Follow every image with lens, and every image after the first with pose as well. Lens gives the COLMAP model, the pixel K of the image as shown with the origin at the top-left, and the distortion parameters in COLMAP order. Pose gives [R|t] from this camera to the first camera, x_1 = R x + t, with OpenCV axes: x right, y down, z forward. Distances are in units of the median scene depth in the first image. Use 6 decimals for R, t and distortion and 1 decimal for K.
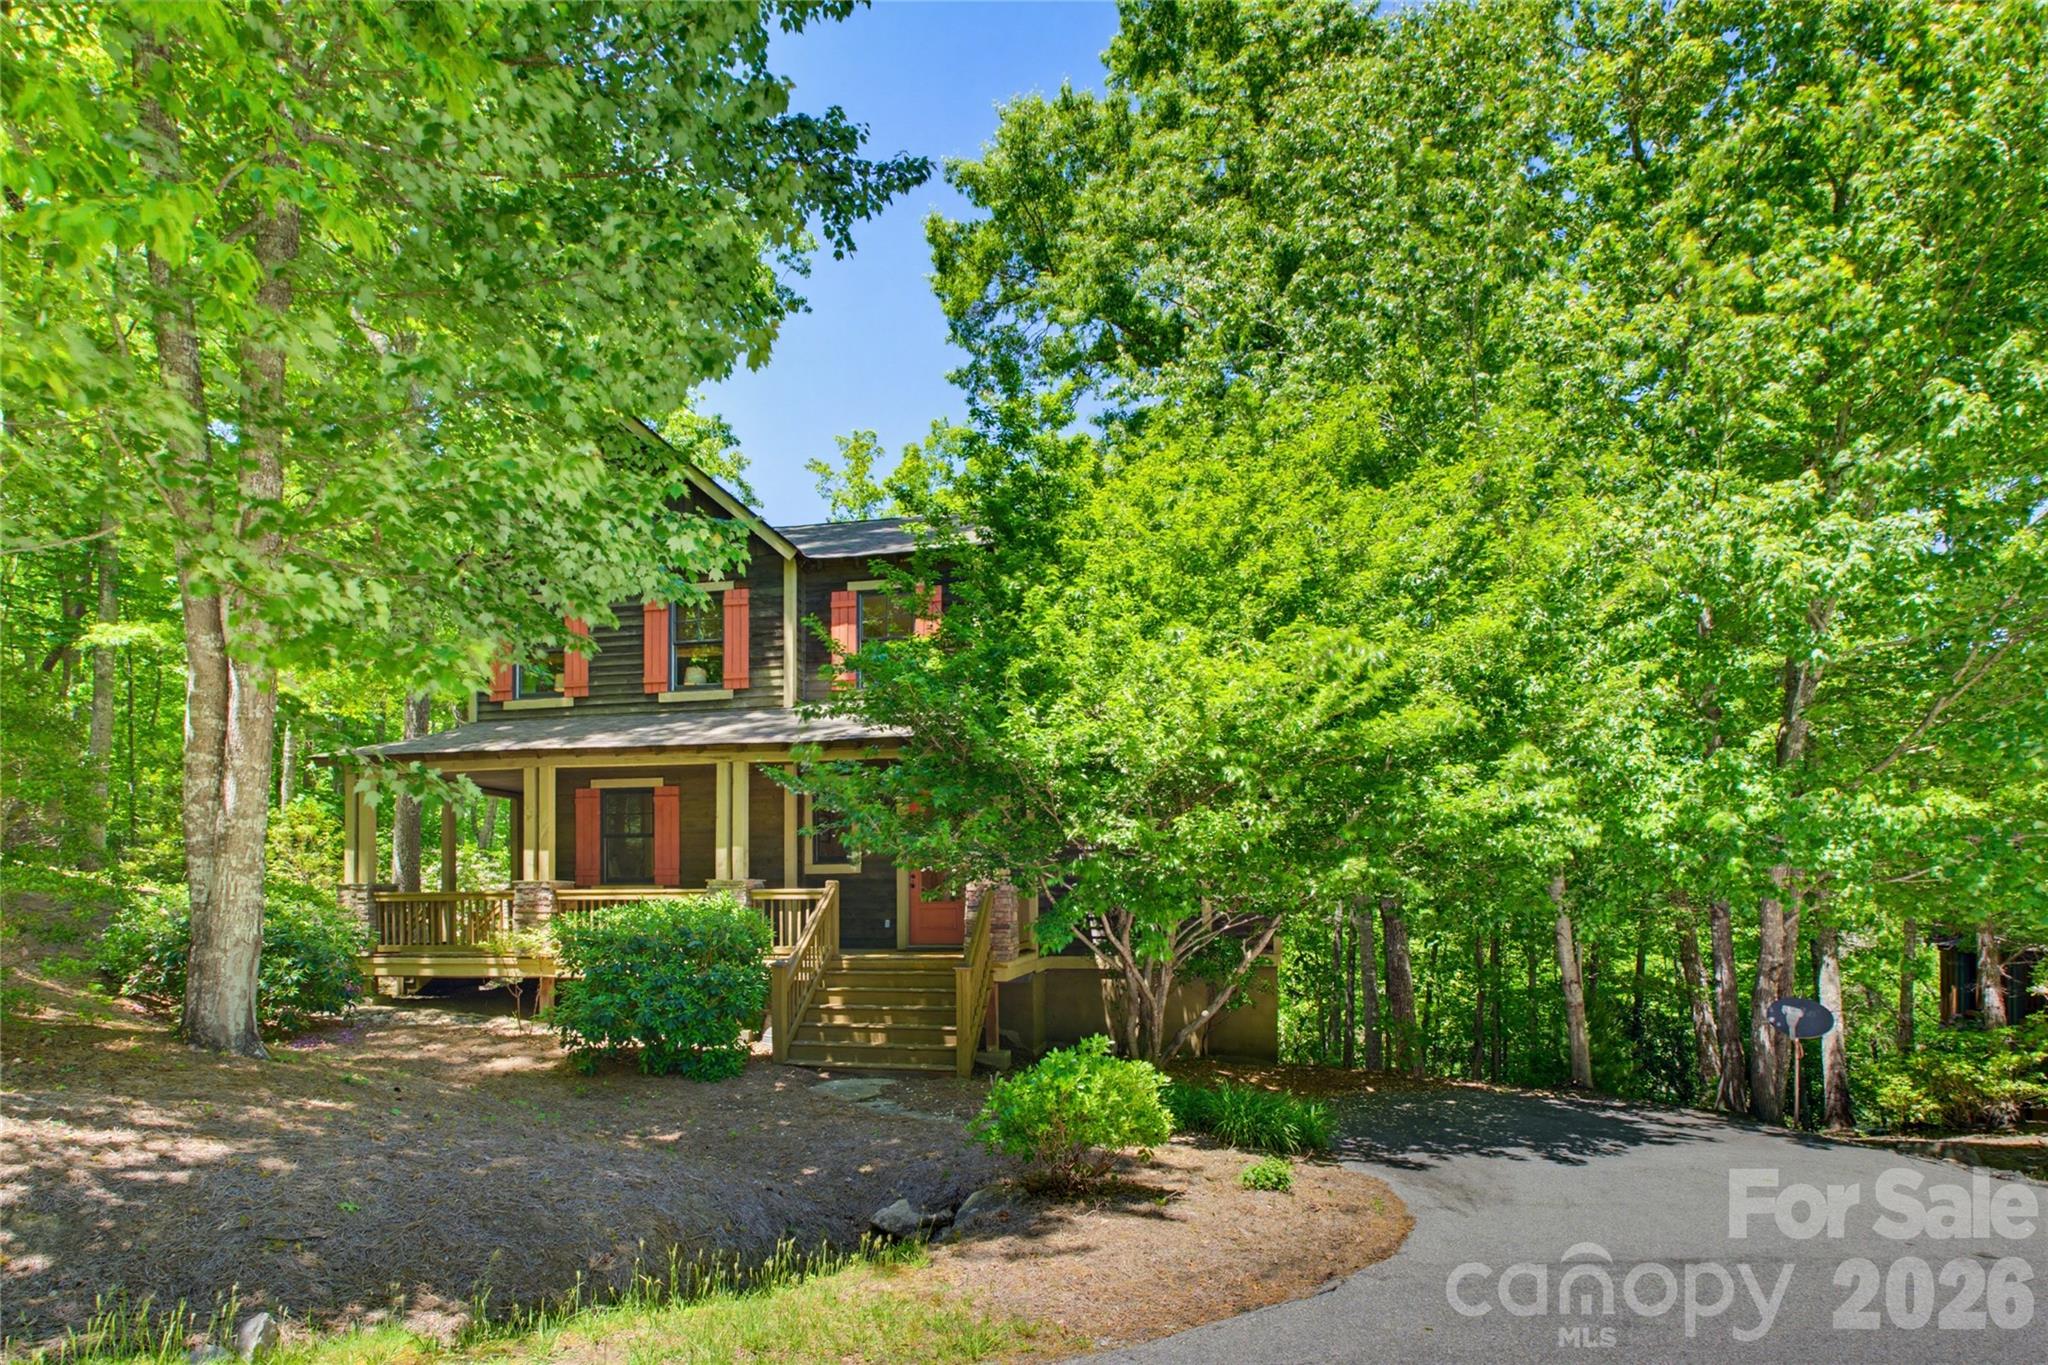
lens RADIAL K [[976.0, 0, 1044.1], [0, 976.0, 679.0], [0, 0, 1]] dist [-0.001933, 0.000558]
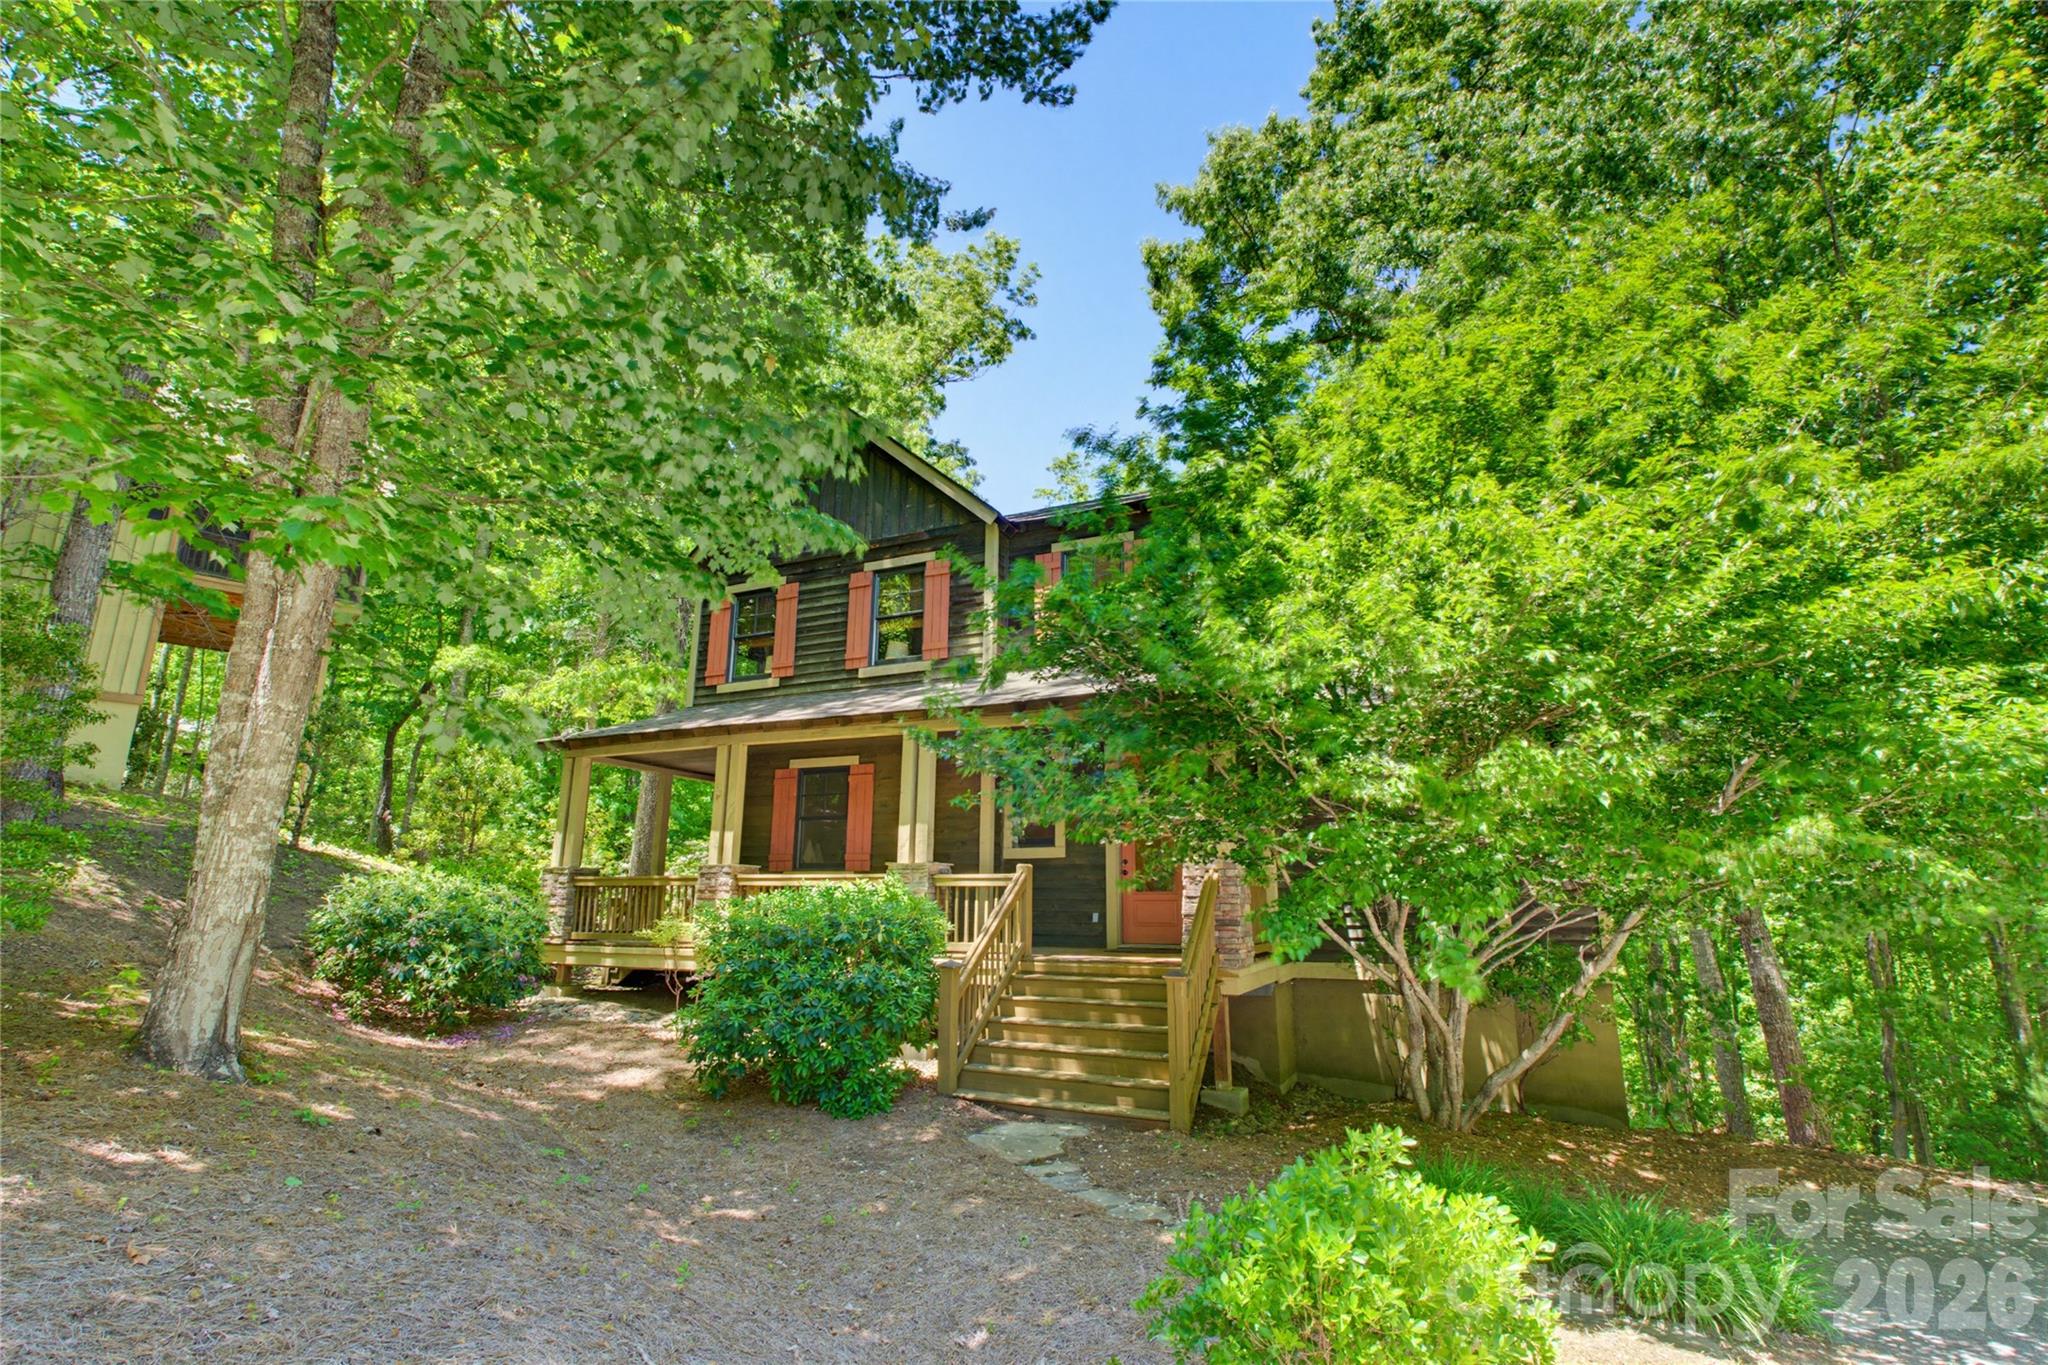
lens RADIAL K [[948.0, 0, 1052.1], [0, 948.0, 644.4], [0, 0, 1]] dist [-0.000154, 0.000100]
pose [[0.970551, -0.052458, -0.235115, 0.008877], [0.044269, 0.998219, -0.039977, 0.054217], [0.236793, 0.028391, 0.971145, 0.219544]]
